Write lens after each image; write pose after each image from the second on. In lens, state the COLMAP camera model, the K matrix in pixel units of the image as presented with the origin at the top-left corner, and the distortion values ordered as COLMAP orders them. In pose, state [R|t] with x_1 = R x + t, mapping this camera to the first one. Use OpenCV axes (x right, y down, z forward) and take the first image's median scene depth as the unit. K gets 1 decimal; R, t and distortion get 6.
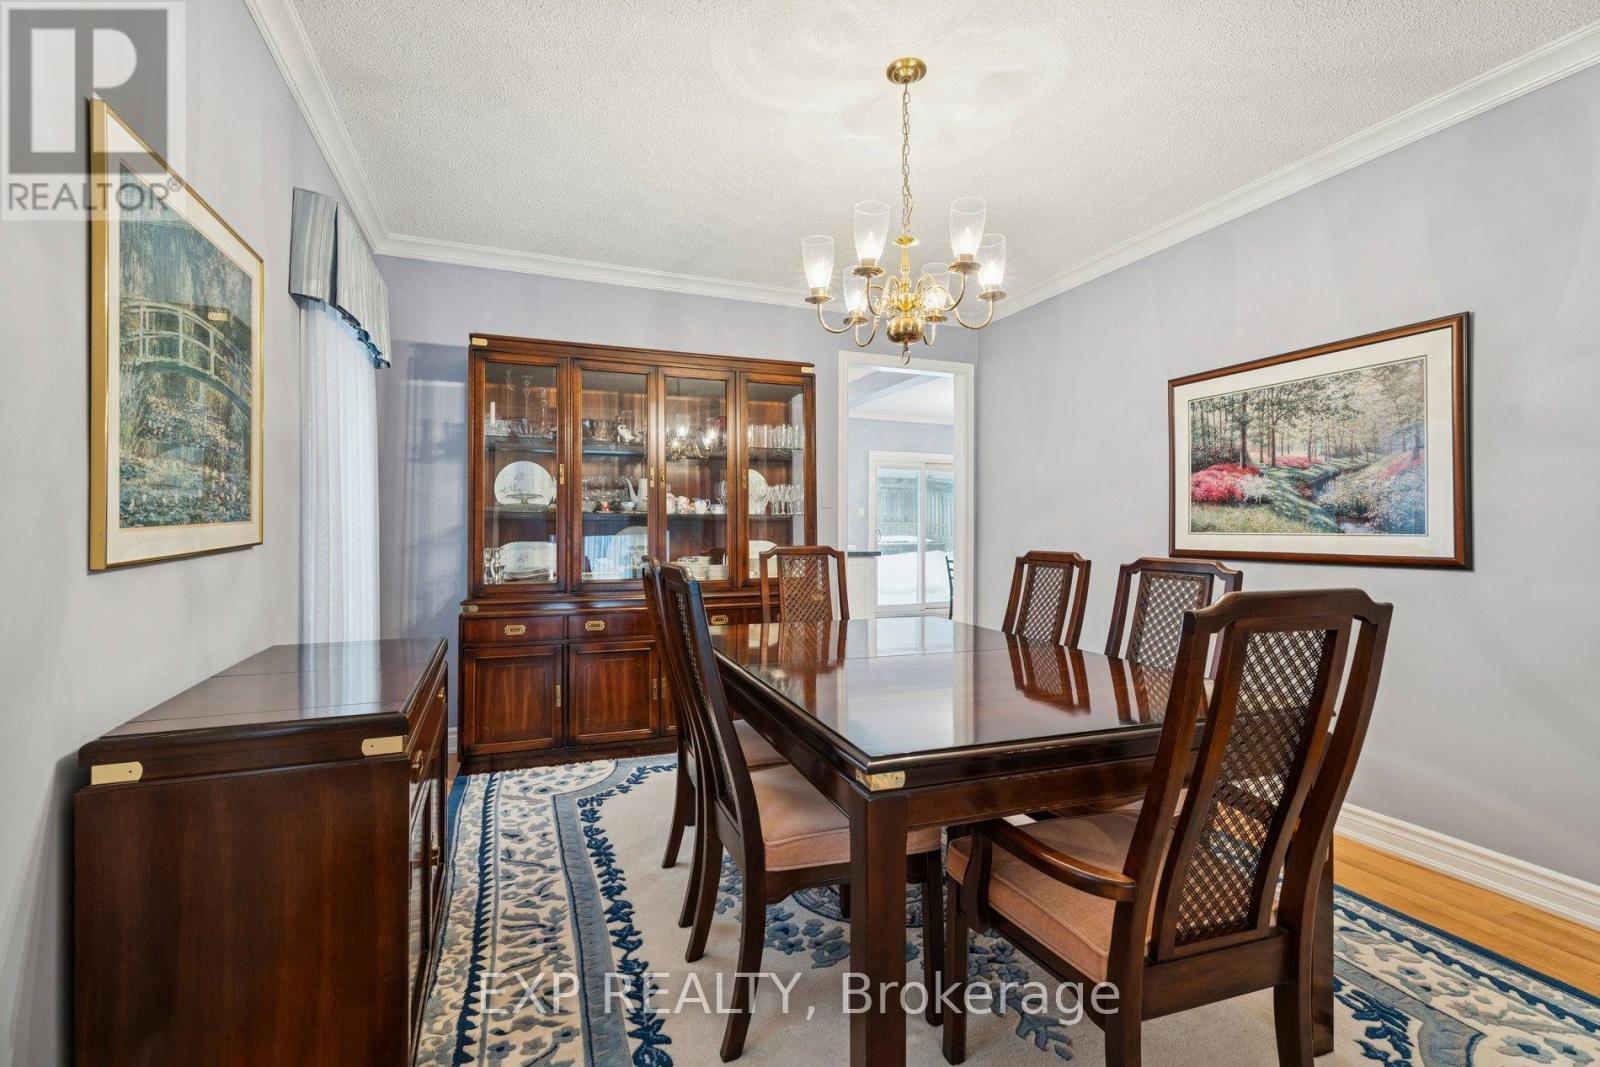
lens RADIAL K [[723.7, 0, 802.7], [0, 723.7, 525.5], [0, 0, 1]] dist [0.004525, 0.000145]
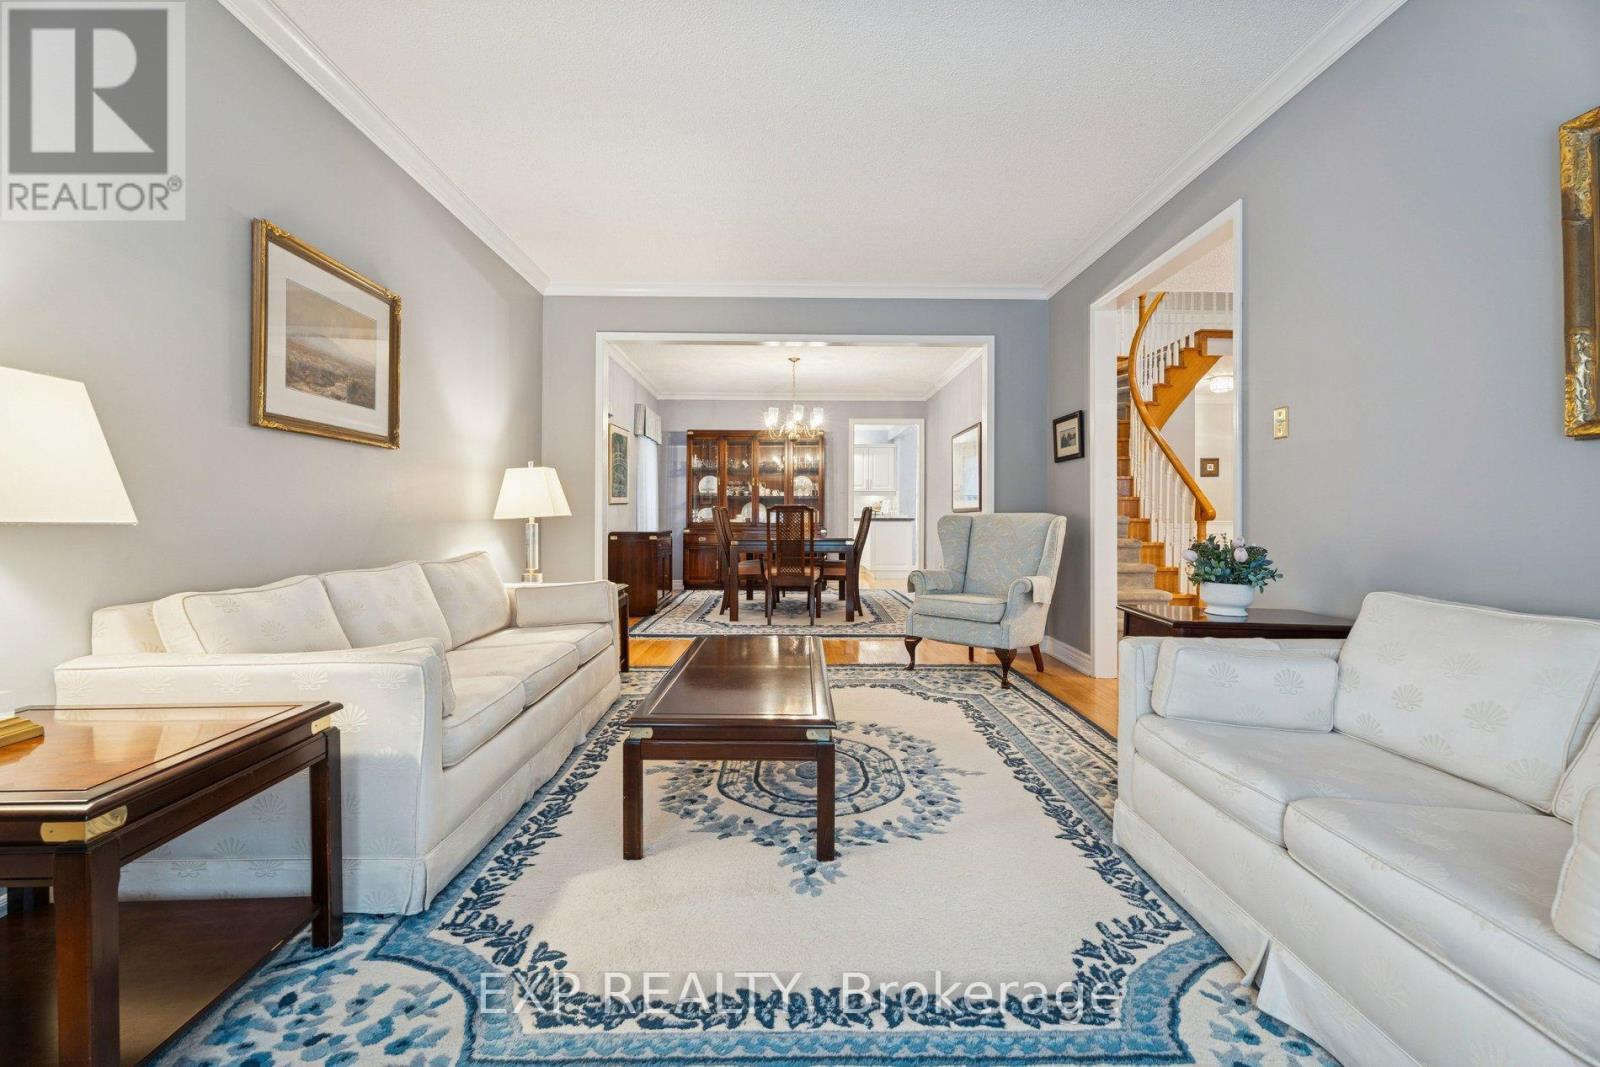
lens RADIAL K [[723.7, 0, 799.2], [0, 723.7, 521.8], [0, 0, 1]] dist [0.004525, 0.000145]
pose [[0.935301, 0.001807, -0.353848, 0.839196], [0.002054, 0.999942, 0.010536, 0.047211], [0.353847, -0.010582, 0.935244, -1.307184]]
